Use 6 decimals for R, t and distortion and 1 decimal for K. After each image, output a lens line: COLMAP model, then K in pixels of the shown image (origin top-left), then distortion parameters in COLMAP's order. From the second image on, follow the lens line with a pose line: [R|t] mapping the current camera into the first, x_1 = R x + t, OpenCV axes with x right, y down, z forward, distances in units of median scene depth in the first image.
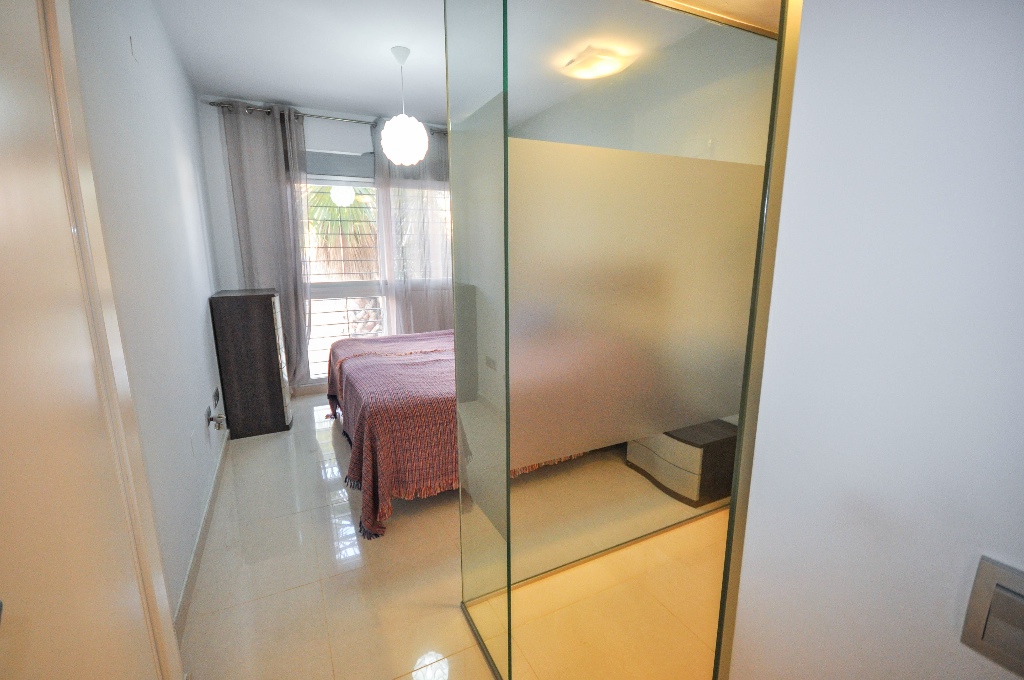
lens RADIAL K [[447.4, 0, 502.0], [0, 447.4, 338.1], [0, 0, 1]] dist [0.020514, -0.017491]
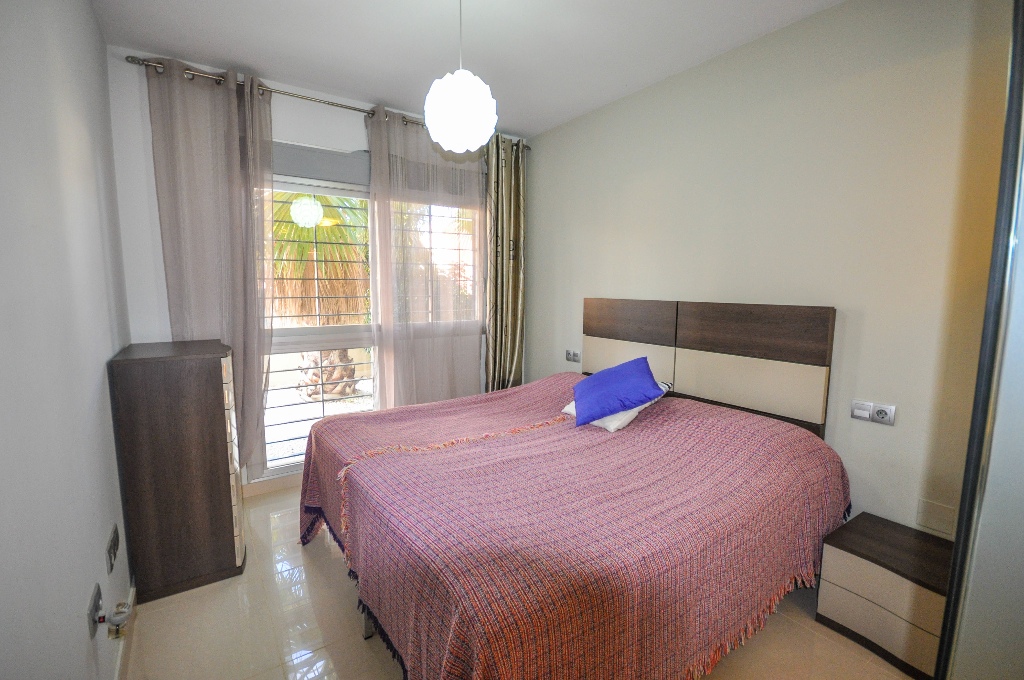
lens RADIAL K [[447.4, 0, 502.0], [0, 447.4, 338.1], [0, 0, 1]] dist [0.020514, -0.017491]
pose [[0.989898, -0.004862, 0.141700, -0.190699], [0.015976, 0.996872, -0.077400, -0.054695], [-0.140880, 0.078882, 0.986879, 0.294400]]
